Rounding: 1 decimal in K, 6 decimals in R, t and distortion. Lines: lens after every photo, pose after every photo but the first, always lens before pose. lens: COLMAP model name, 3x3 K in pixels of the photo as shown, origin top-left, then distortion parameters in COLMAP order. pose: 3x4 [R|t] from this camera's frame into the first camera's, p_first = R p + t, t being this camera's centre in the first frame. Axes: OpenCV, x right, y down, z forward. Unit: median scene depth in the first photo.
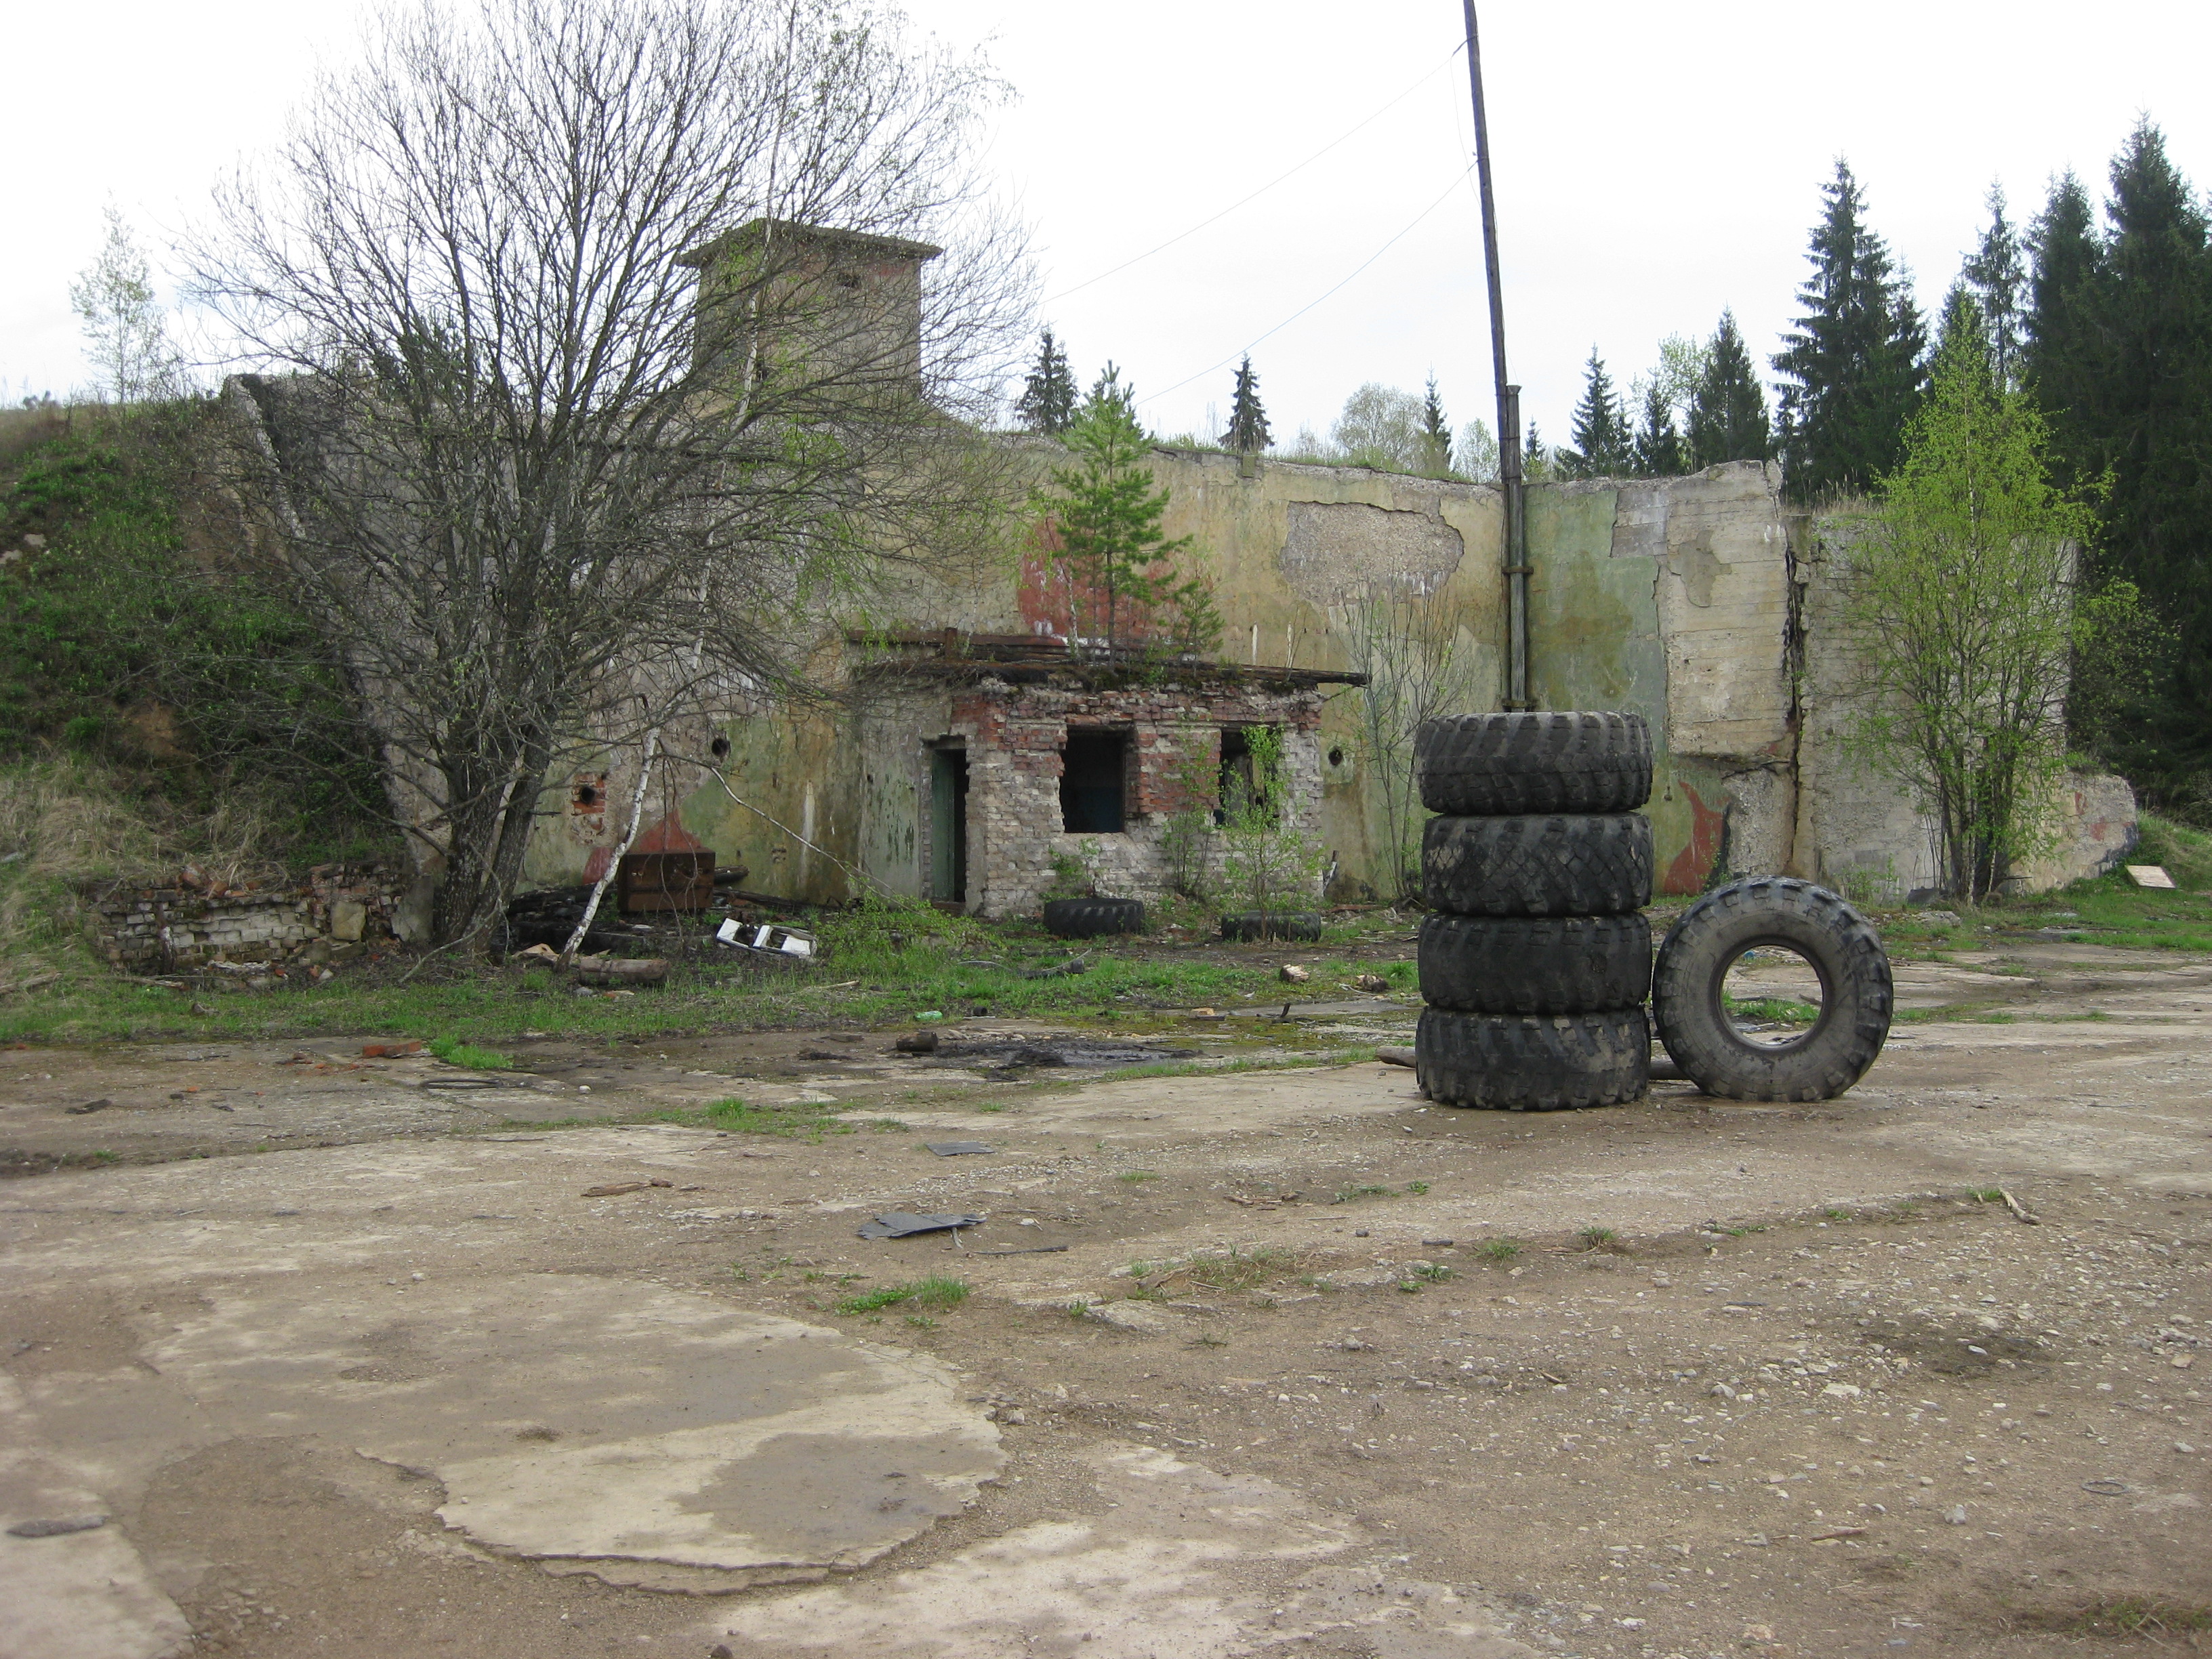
lens RADIAL K [[2419.3, 0, 1103.9], [0, 2419.3, 823.7], [0, 0, 1]] dist [-0.022217, 0.000000]
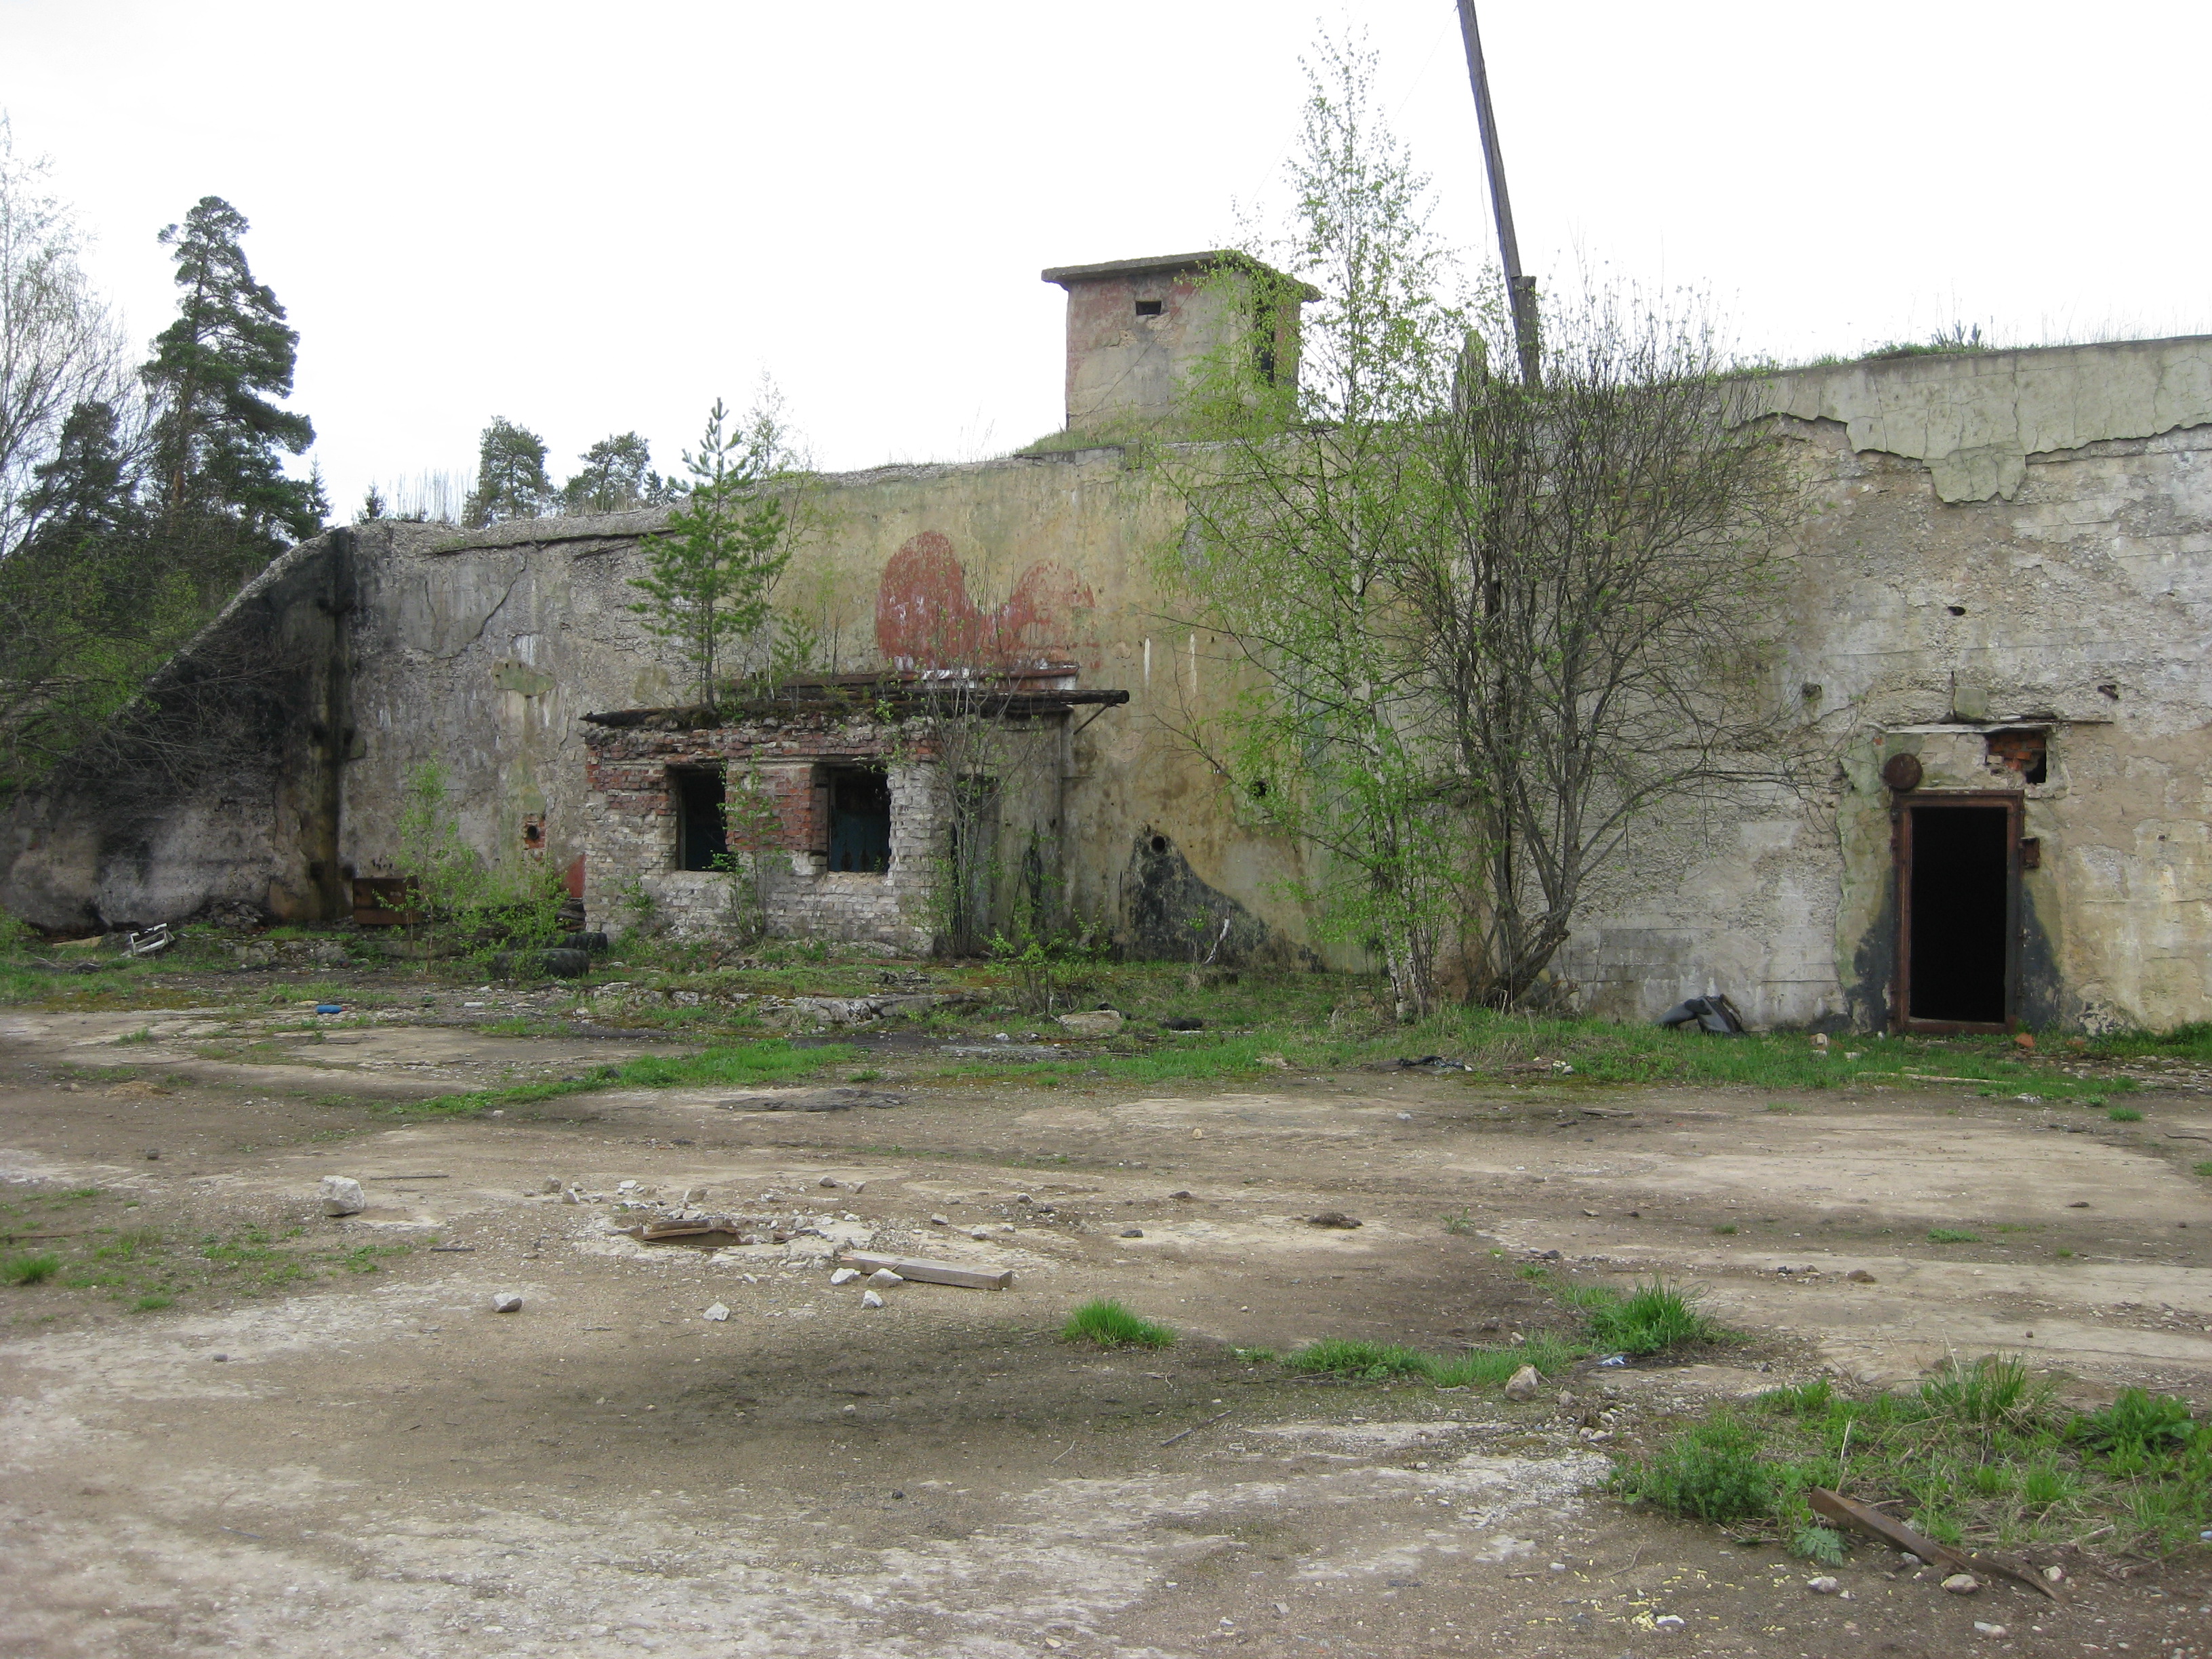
lens RADIAL K [[2419.3, 0, 1104.2], [0, 2419.3, 833.2], [0, 0, 1]] dist [-0.022217, 0.000000]
pose [[0.418254, 0.000538, -0.908330, 0.963807], [-0.018970, 0.999787, -0.008143, -0.006985], [0.908132, 0.020637, 0.418175, 0.727410]]
